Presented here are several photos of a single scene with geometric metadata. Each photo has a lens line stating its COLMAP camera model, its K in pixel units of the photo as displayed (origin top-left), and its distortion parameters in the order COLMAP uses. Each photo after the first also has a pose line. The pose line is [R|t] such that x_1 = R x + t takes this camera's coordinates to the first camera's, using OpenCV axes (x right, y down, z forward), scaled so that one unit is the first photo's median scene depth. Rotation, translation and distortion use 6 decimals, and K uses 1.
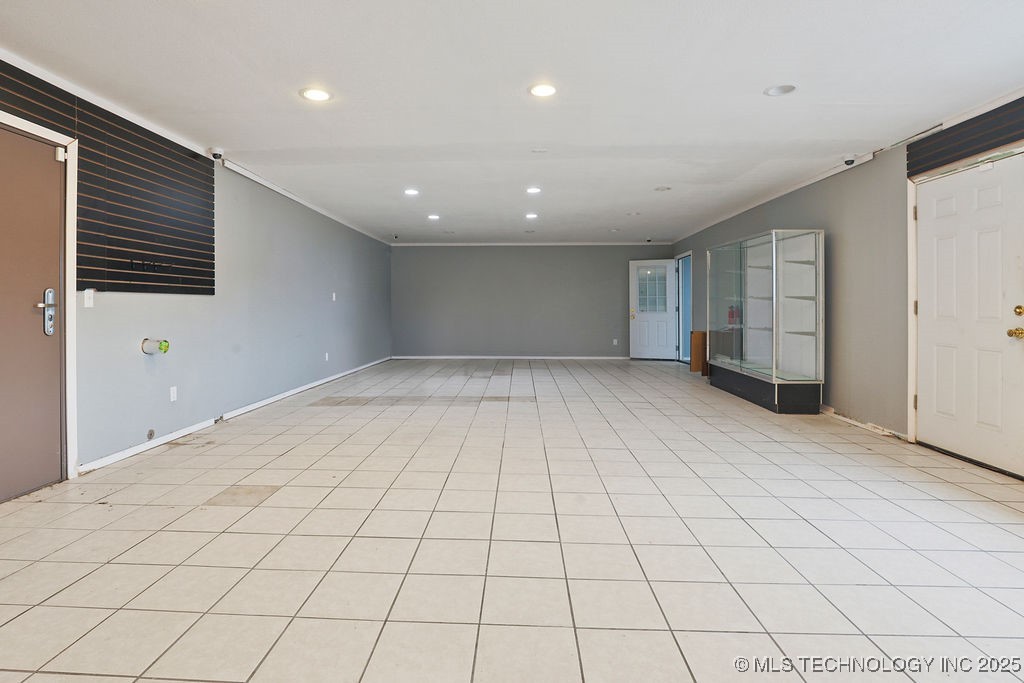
lens RADIAL K [[513.9, 0, 498.4], [0, 513.9, 308.8], [0, 0, 1]] dist [-0.039298, 0.010852]
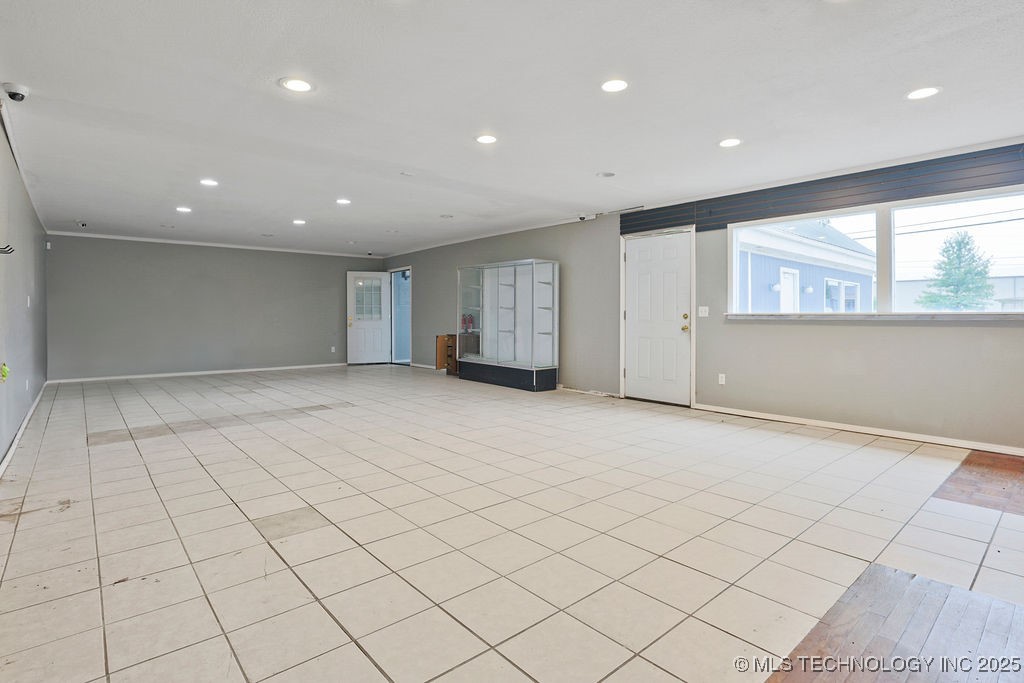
lens RADIAL K [[509.1, 0, 495.5], [0, 509.1, 323.2], [0, 0, 1]] dist [-0.028034, 0.000391]
pose [[0.736346, -0.010627, 0.676521, -0.467997], [0.003188, 0.999920, 0.012238, 0.001775], [-0.676597, -0.006855, 0.736321, 0.052260]]
